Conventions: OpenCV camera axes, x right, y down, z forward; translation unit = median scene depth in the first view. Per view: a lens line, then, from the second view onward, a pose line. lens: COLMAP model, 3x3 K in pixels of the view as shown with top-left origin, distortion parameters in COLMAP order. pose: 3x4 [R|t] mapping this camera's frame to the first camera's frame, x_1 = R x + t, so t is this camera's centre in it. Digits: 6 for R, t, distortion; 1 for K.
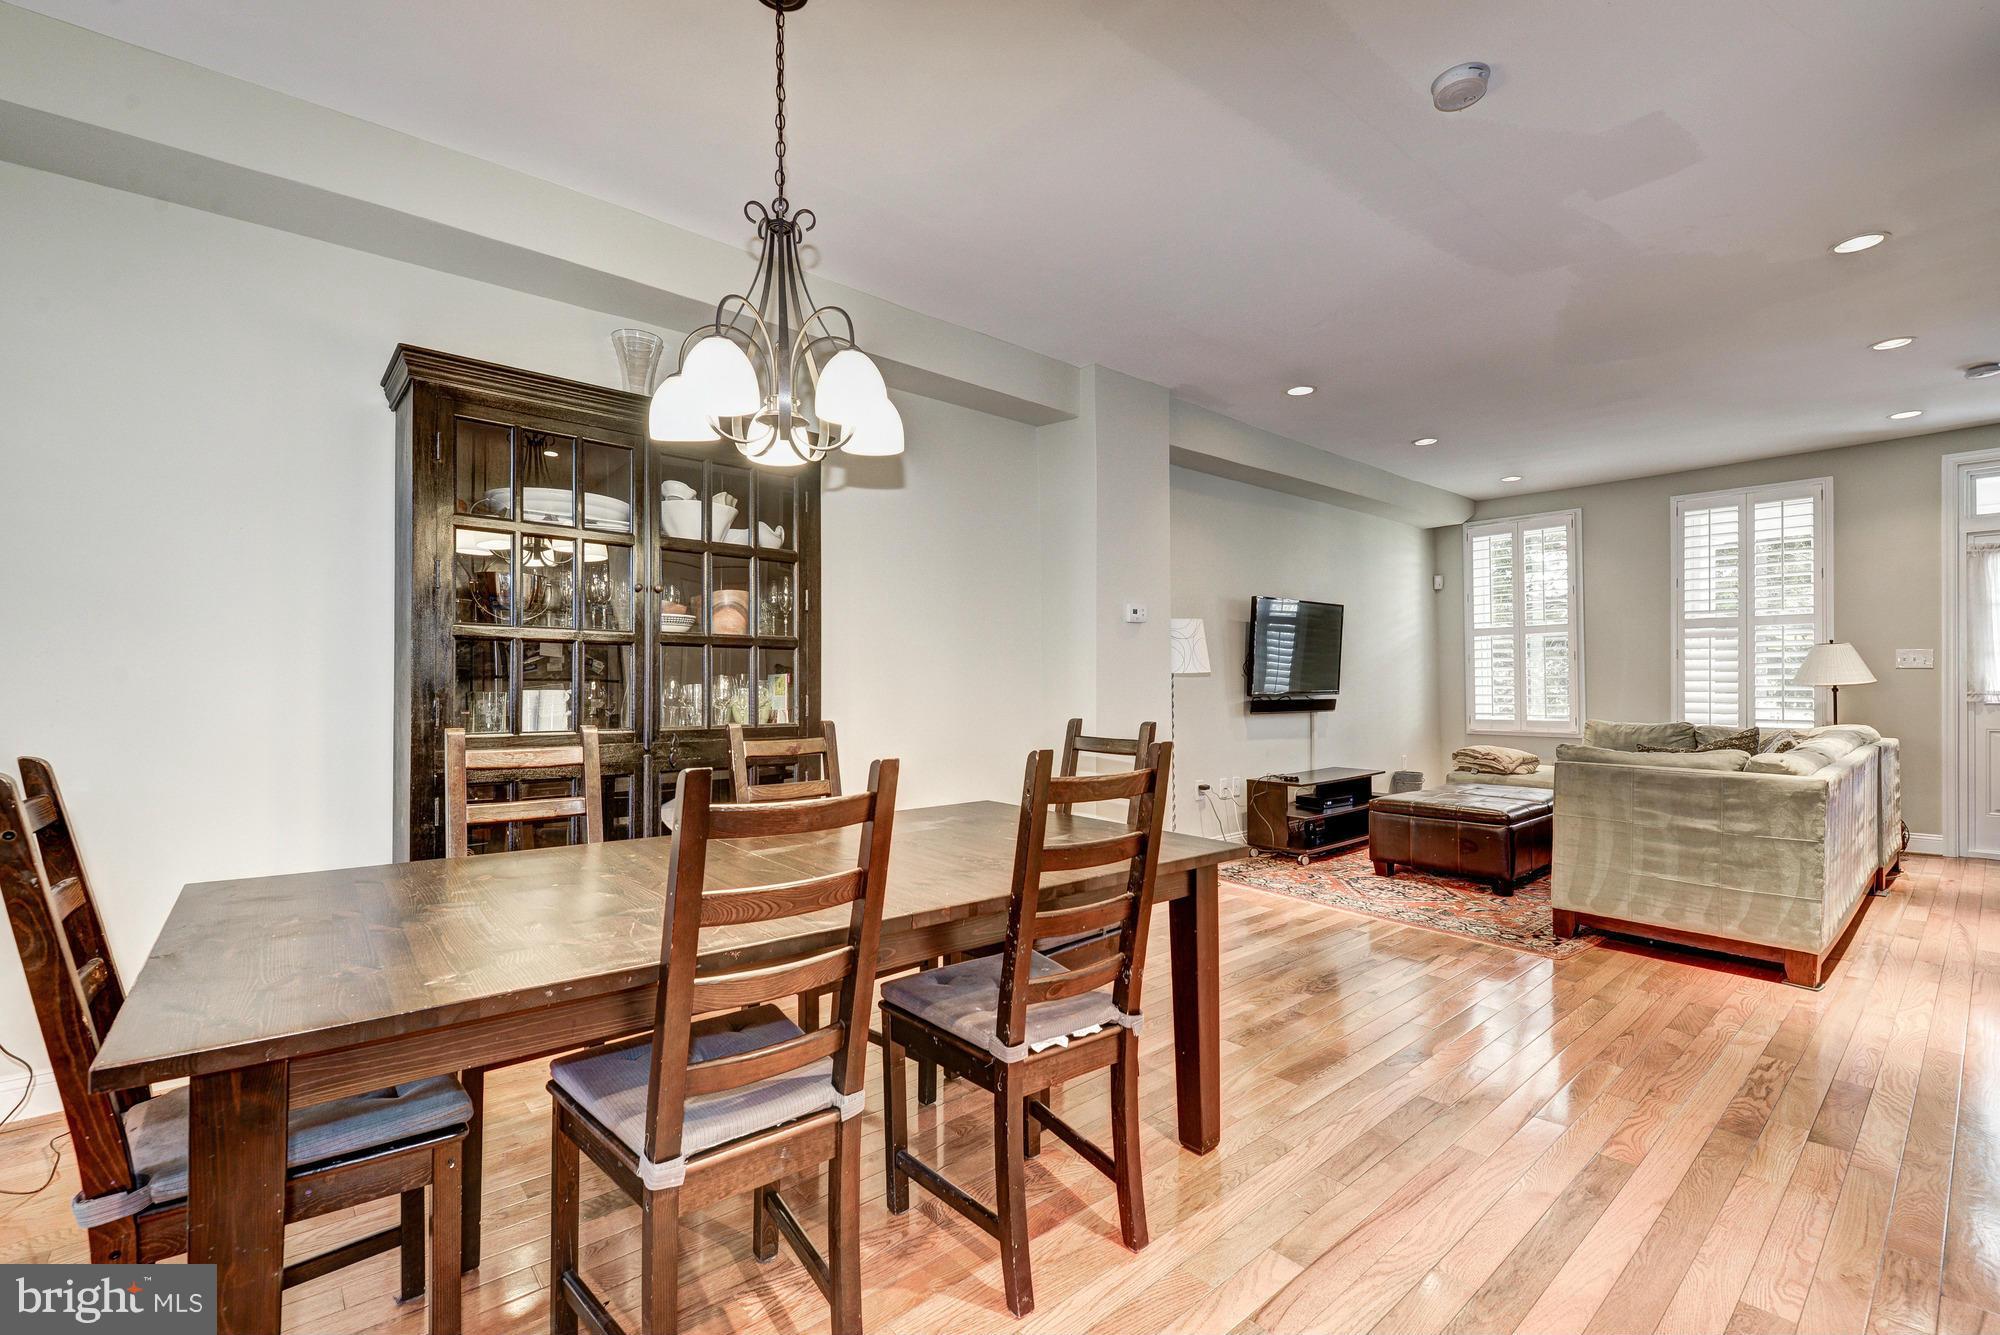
lens RADIAL K [[872.5, 0, 988.8], [0, 872.5, 680.1], [0, 0, 1]] dist [0.006896, -0.005511]
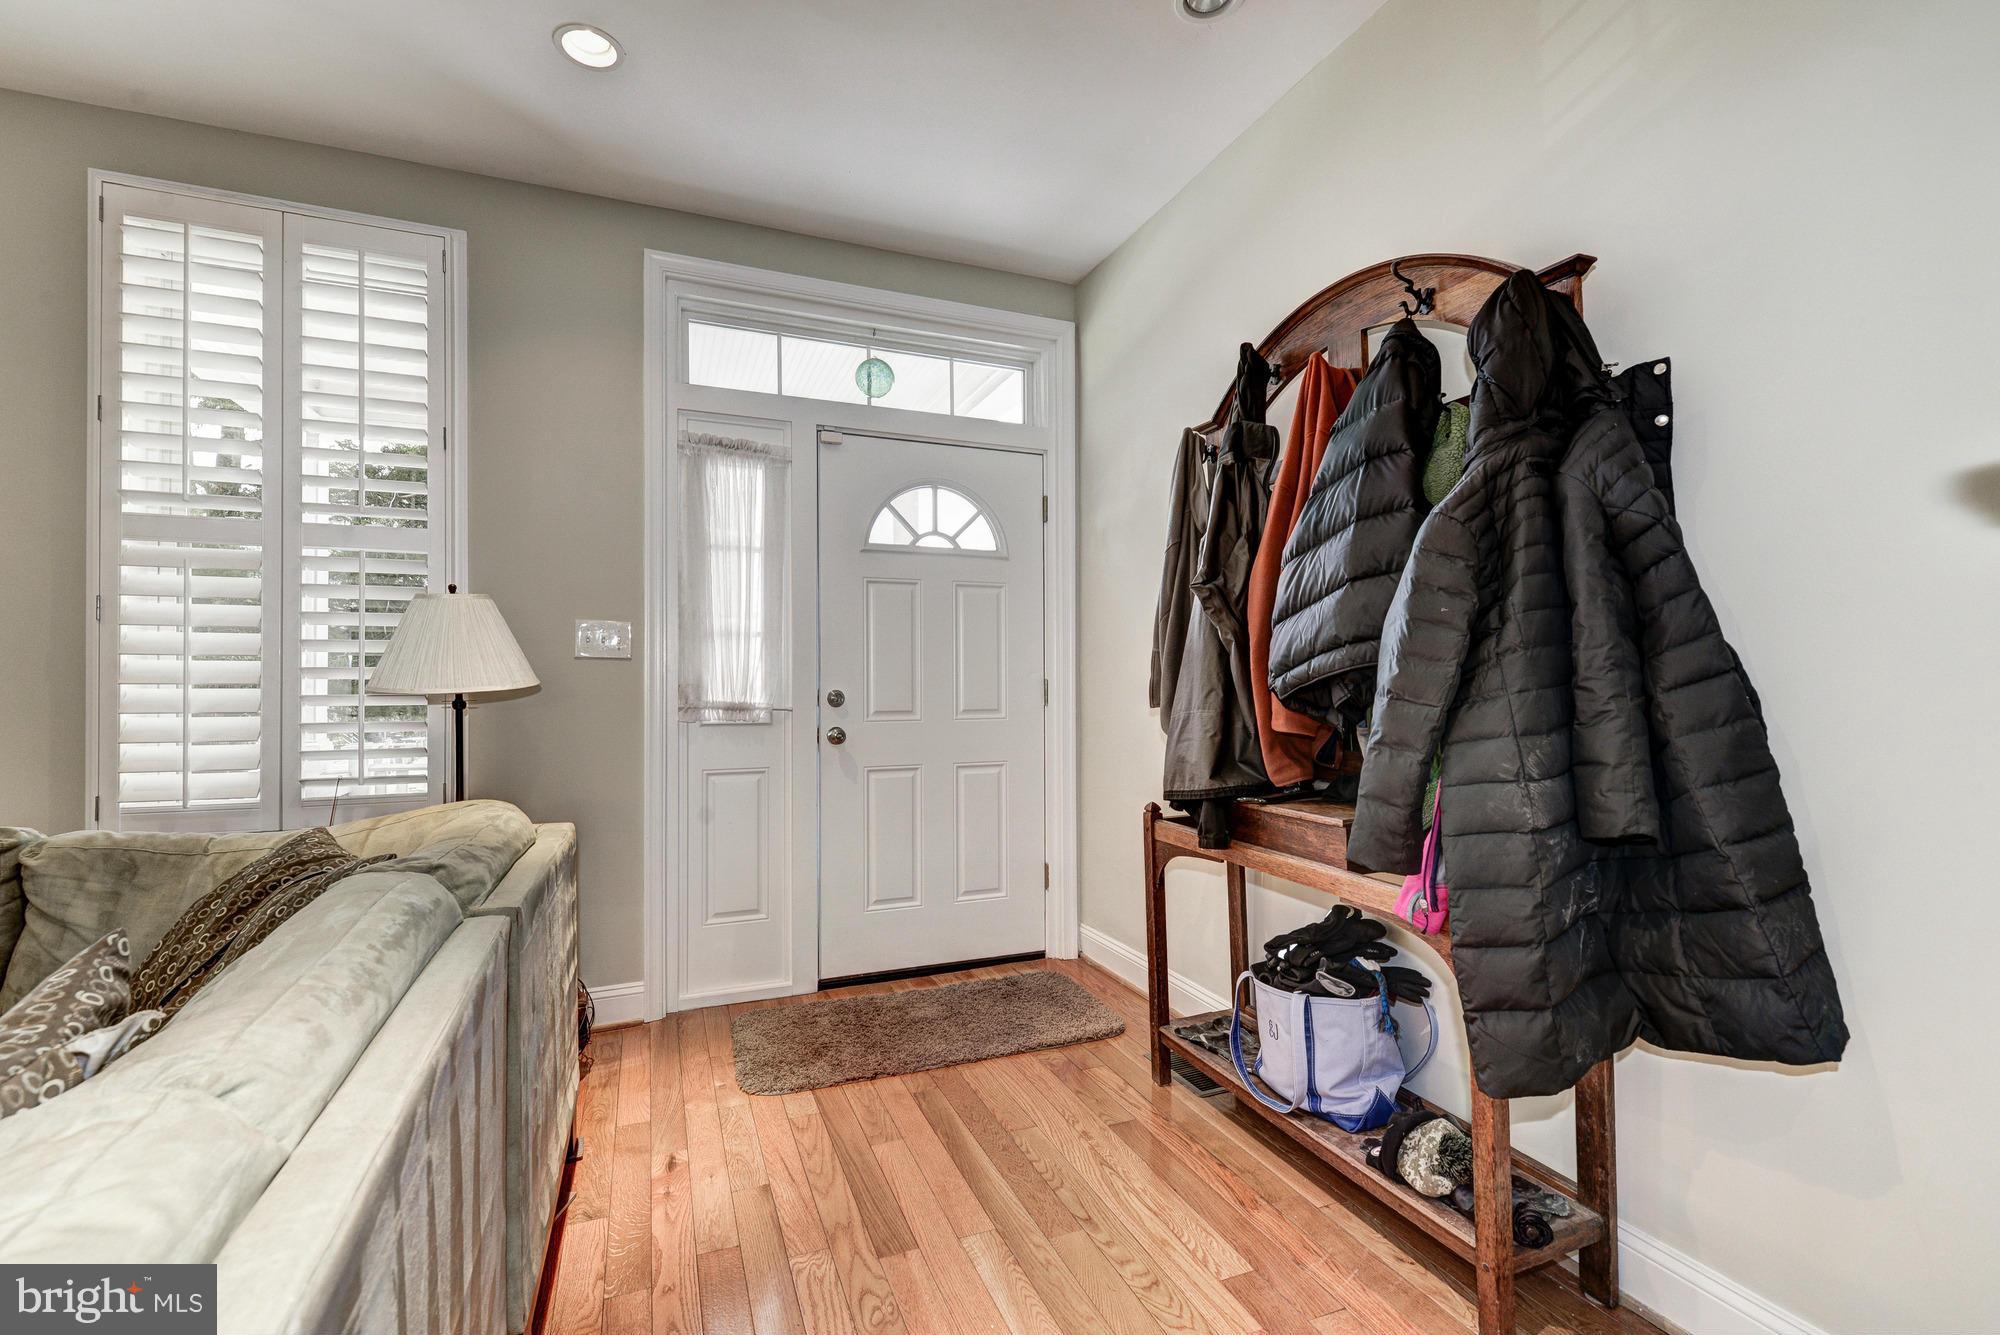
lens RADIAL K [[872.5, 0, 1003.2], [0, 872.5, 676.3], [0, 0, 1]] dist [0.006896, -0.005511]
pose [[0.316428, 0.009024, 0.948573, 0.601328], [0.001855, 0.999947, -0.010132, 0.002269], [-0.948615, 0.004966, 0.316395, 0.570748]]
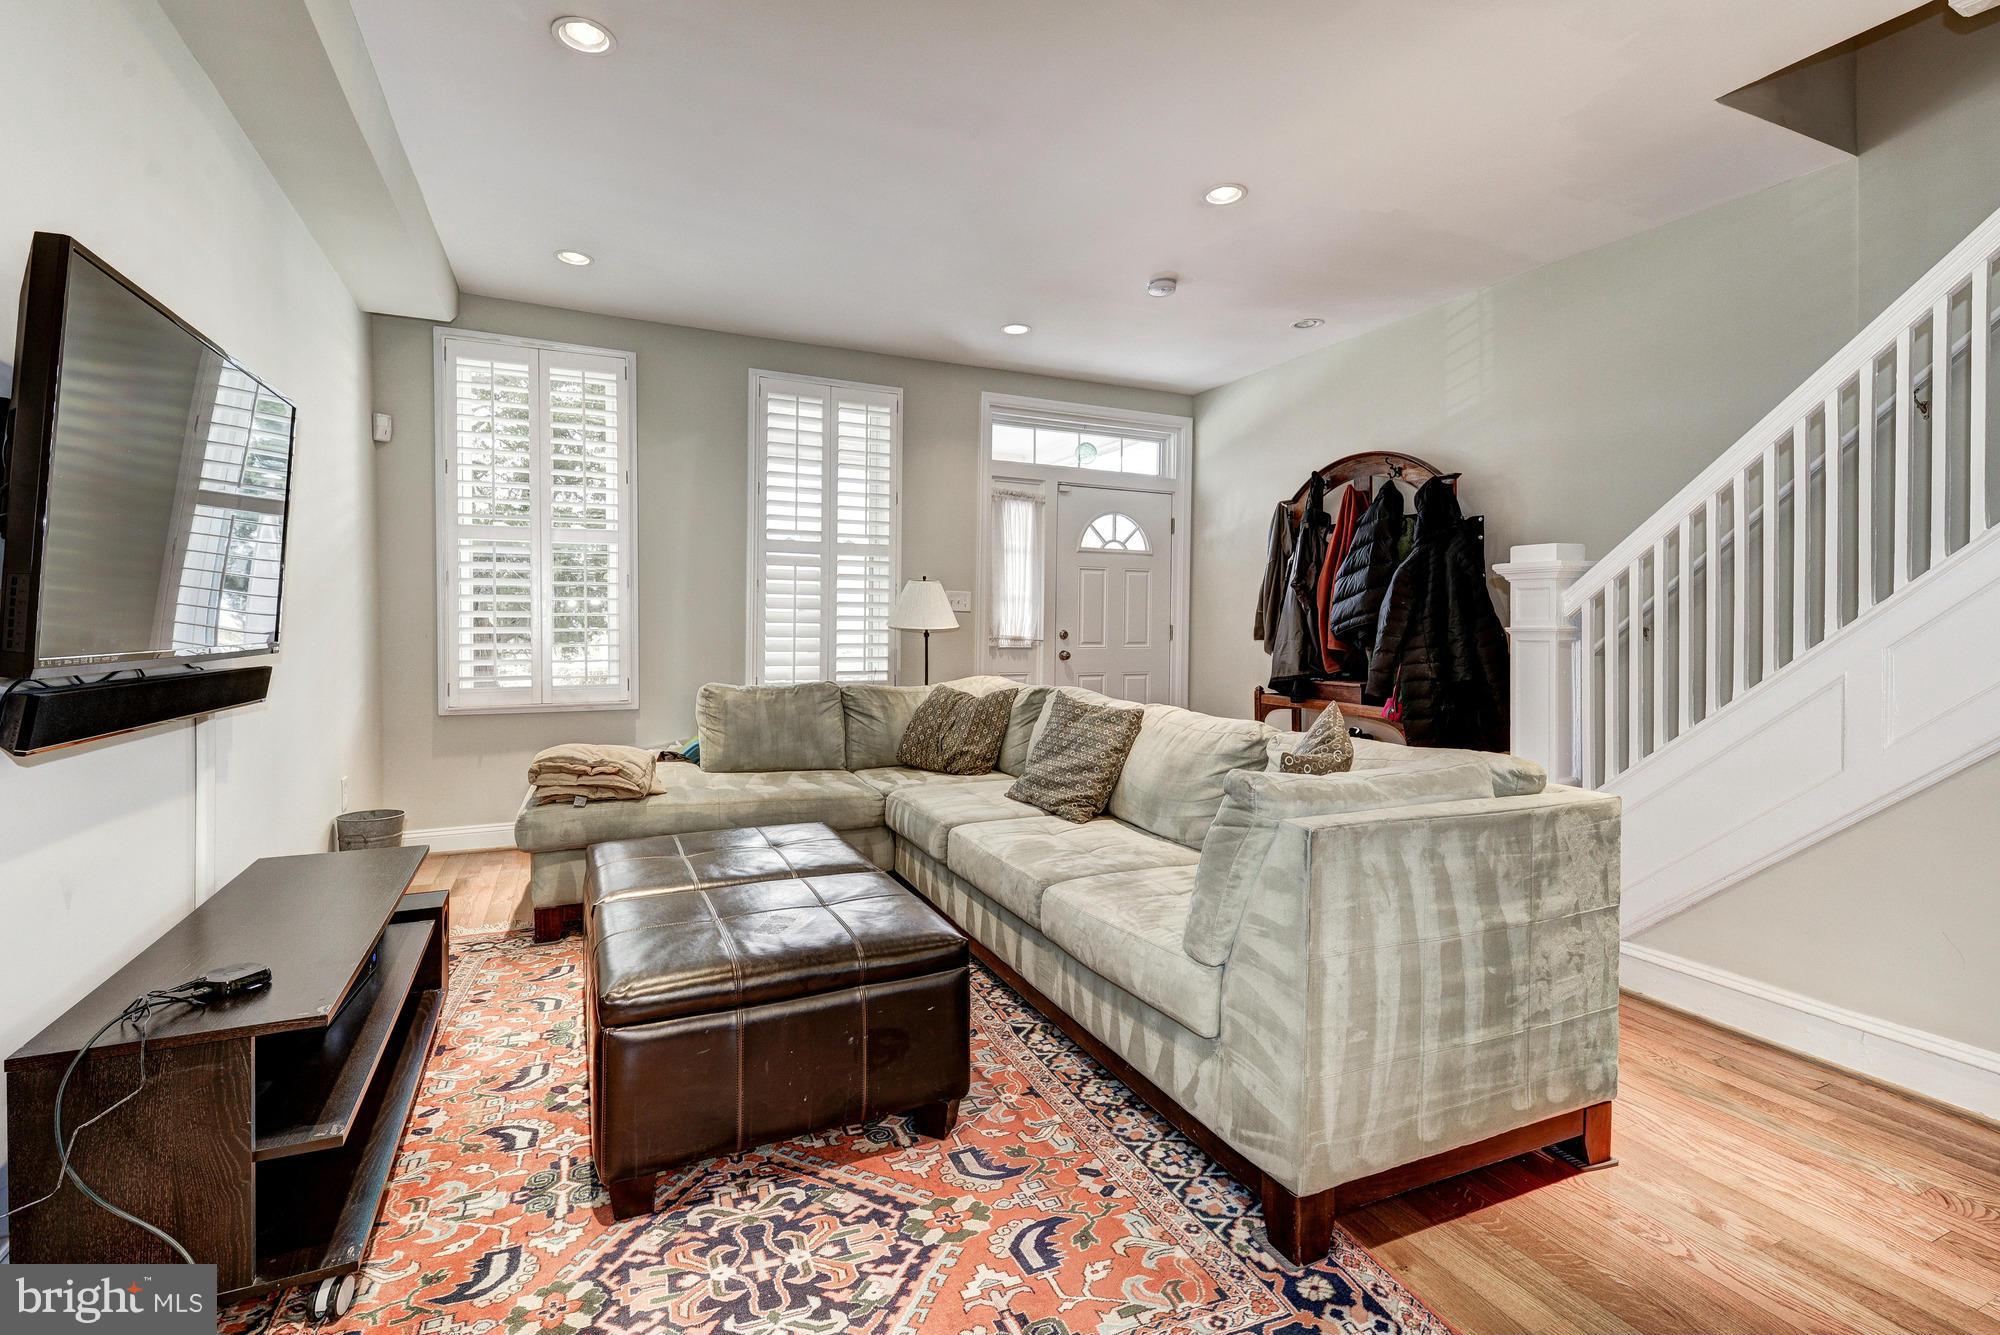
lens RADIAL K [[872.5, 0, 989.5], [0, 872.5, 644.8], [0, 0, 1]] dist [0.006896, -0.005511]
pose [[0.277890, -0.014902, 0.960497, 0.147871], [-0.009200, 0.999793, 0.018173, 0.004613], [-0.960569, -0.013887, 0.277695, 0.647971]]
